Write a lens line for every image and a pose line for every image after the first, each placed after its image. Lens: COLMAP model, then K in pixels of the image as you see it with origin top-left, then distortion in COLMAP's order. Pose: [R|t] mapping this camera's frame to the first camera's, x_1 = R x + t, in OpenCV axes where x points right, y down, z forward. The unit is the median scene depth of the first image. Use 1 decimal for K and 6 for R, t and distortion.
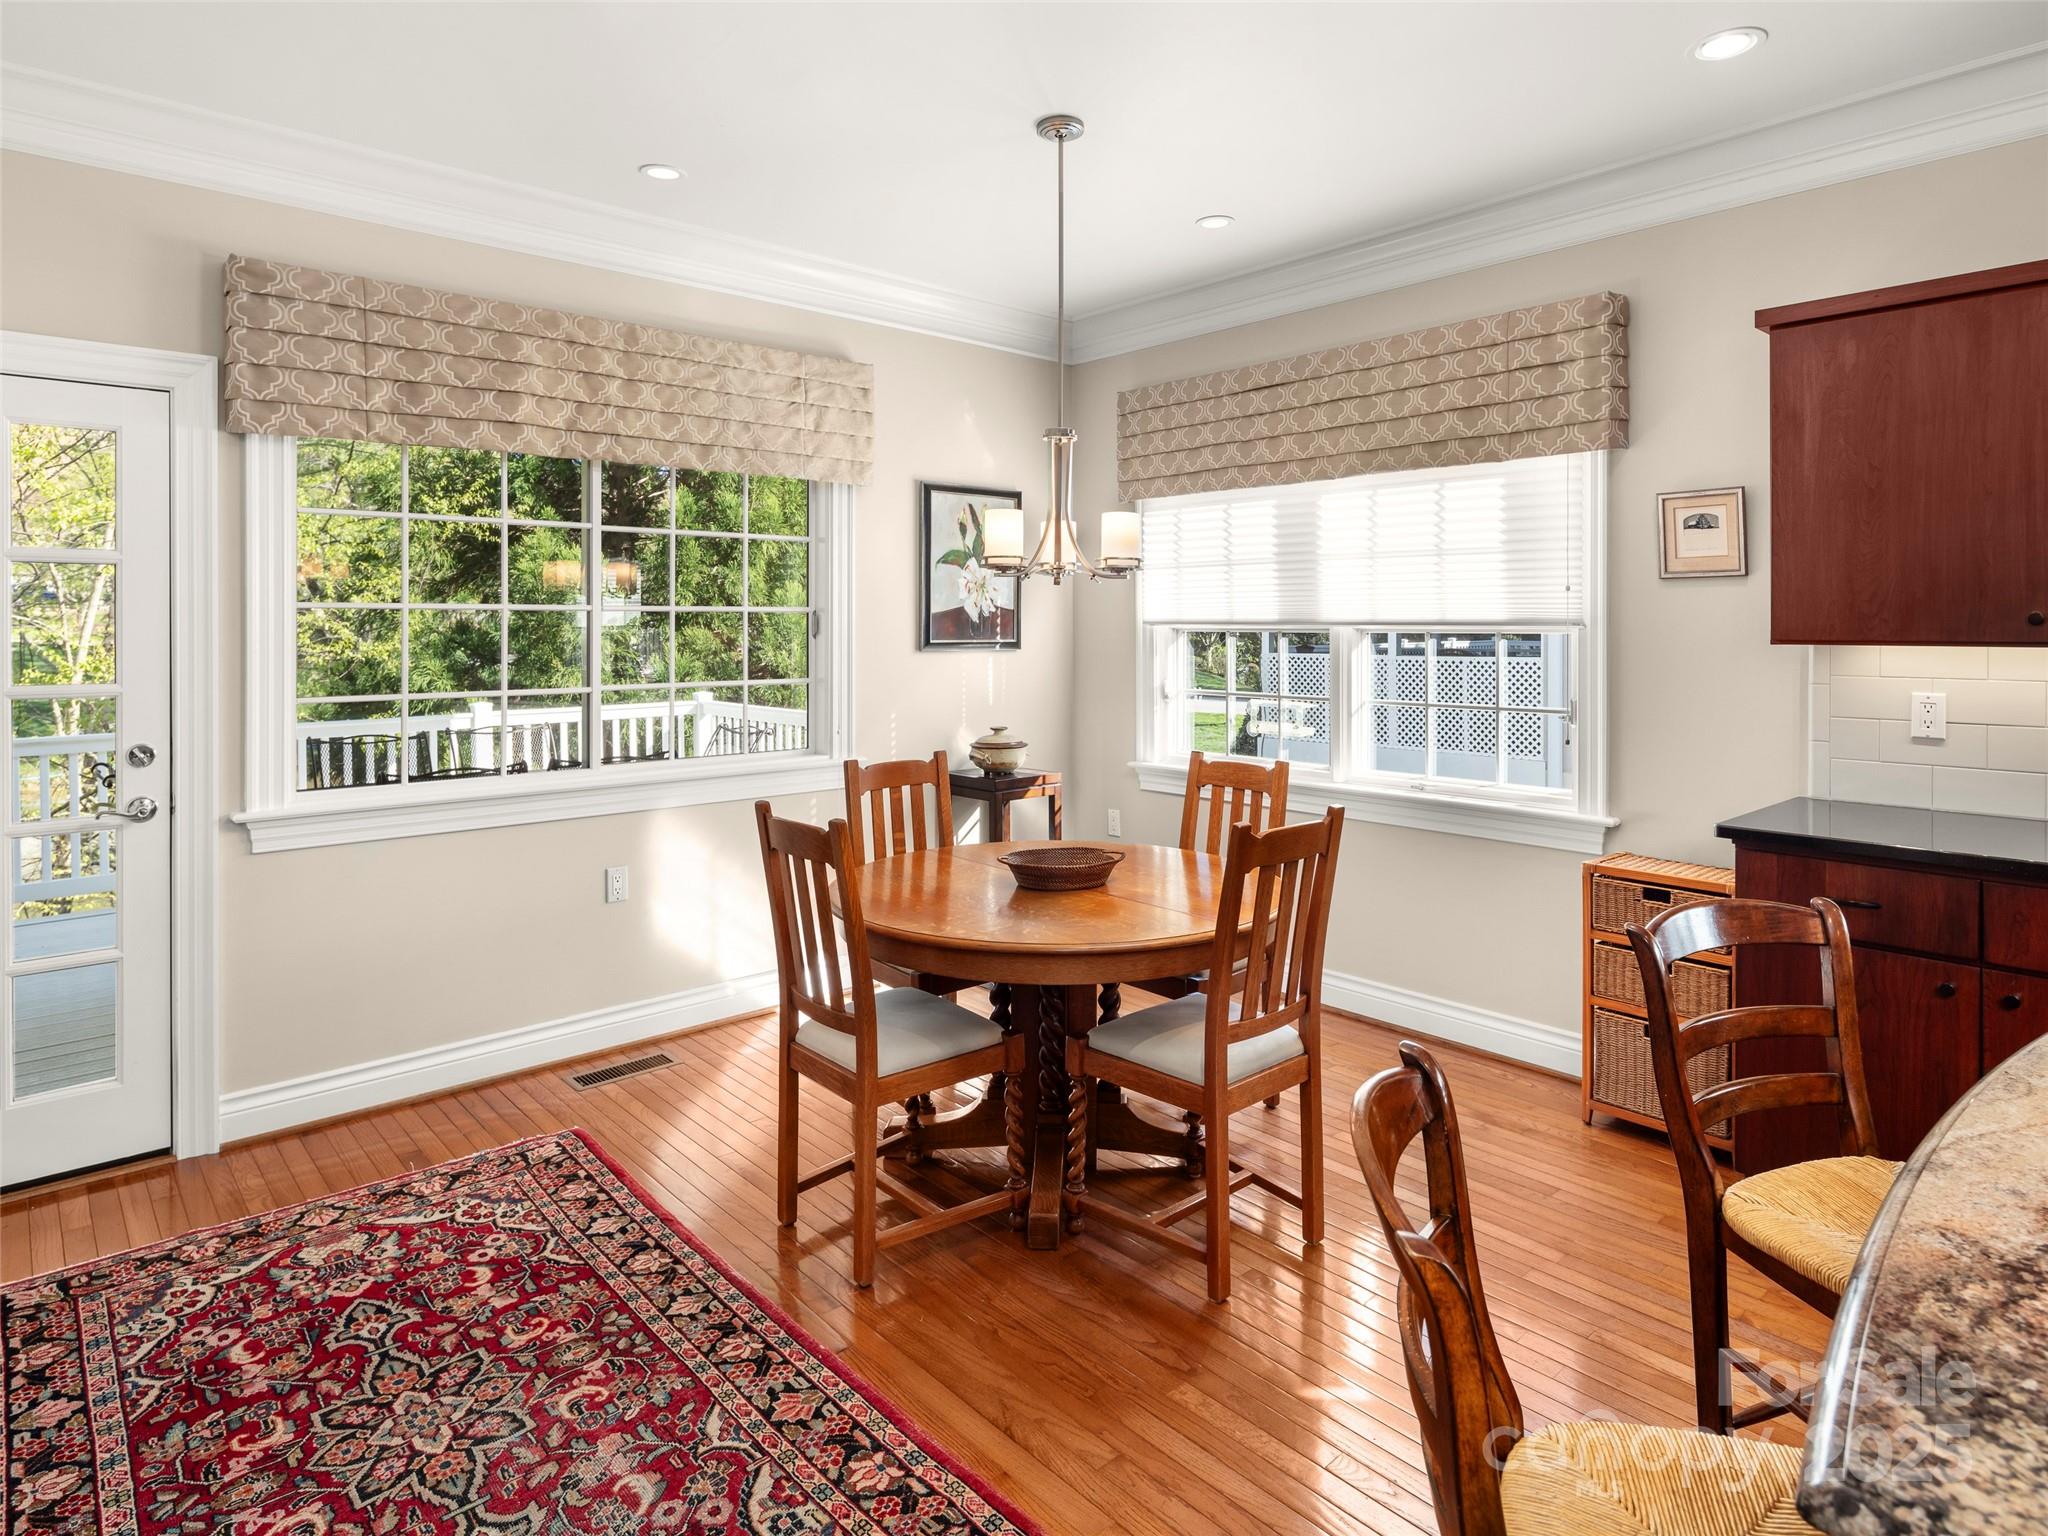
lens RADIAL K [[1163.9, 0, 1023.4], [0, 1163.9, 628.9], [0, 0, 1]] dist [-0.000810, -0.001463]
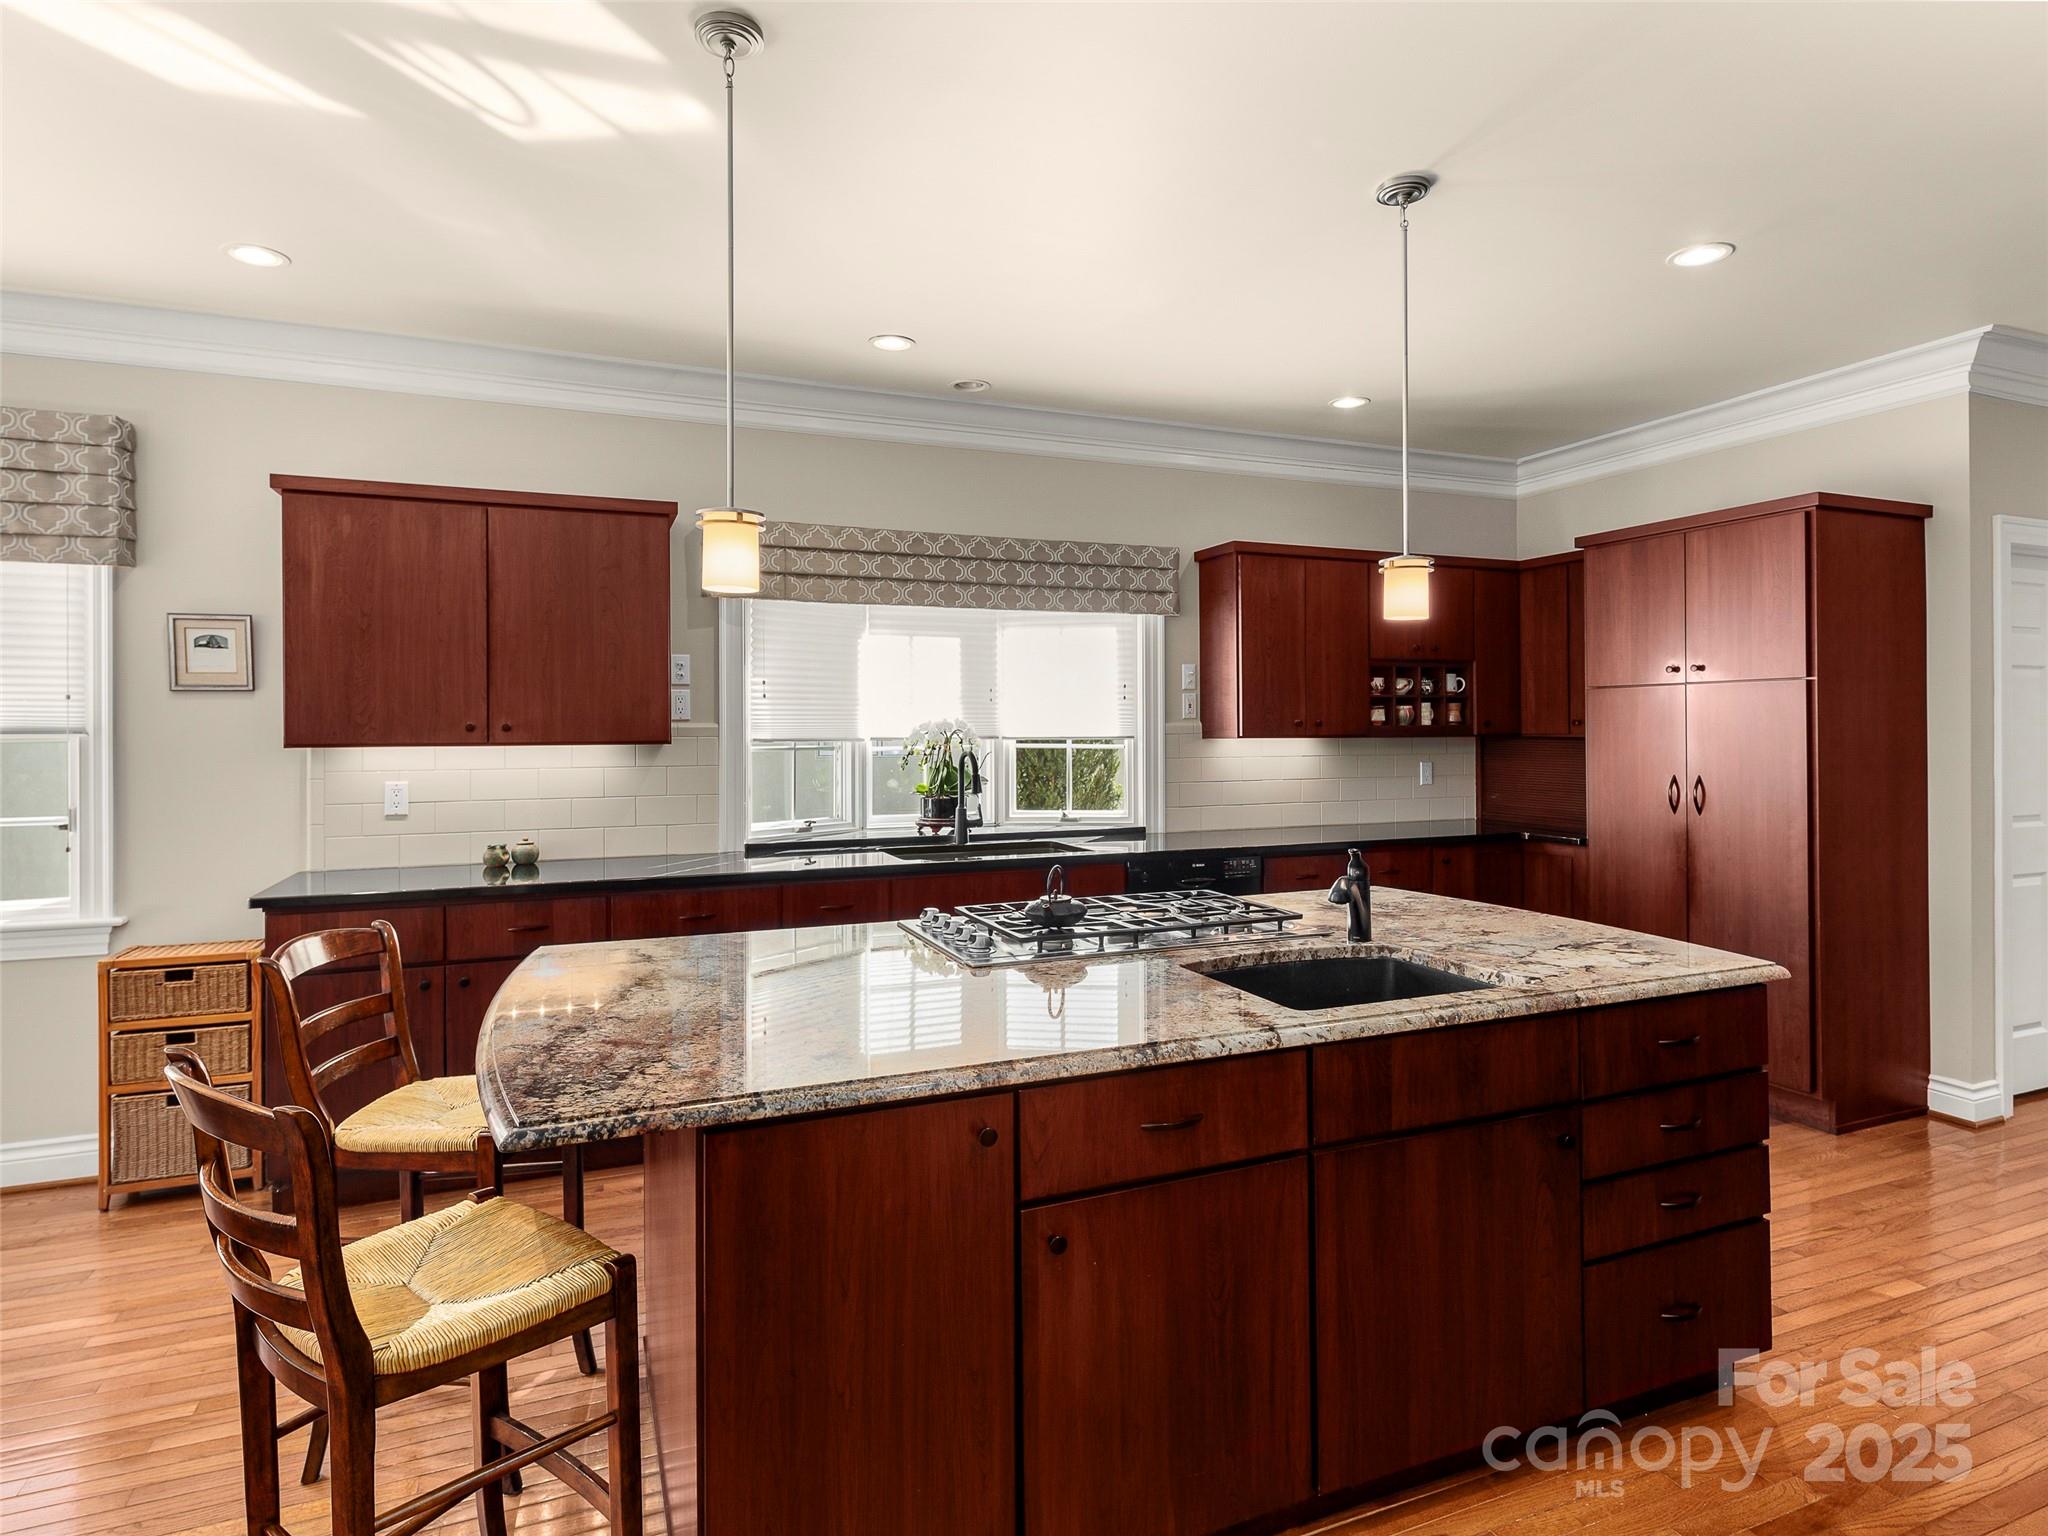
lens RADIAL K [[1125.6, 0, 1045.7], [0, 1125.6, 731.1], [0, 0, 1]] dist [-0.000078, 0.000039]
pose [[0.319548, -0.001932, 0.947568, -0.197494], [0.008016, 0.999968, -0.000664, 0.002406], [-0.947536, 0.007808, 0.319553, -0.123066]]
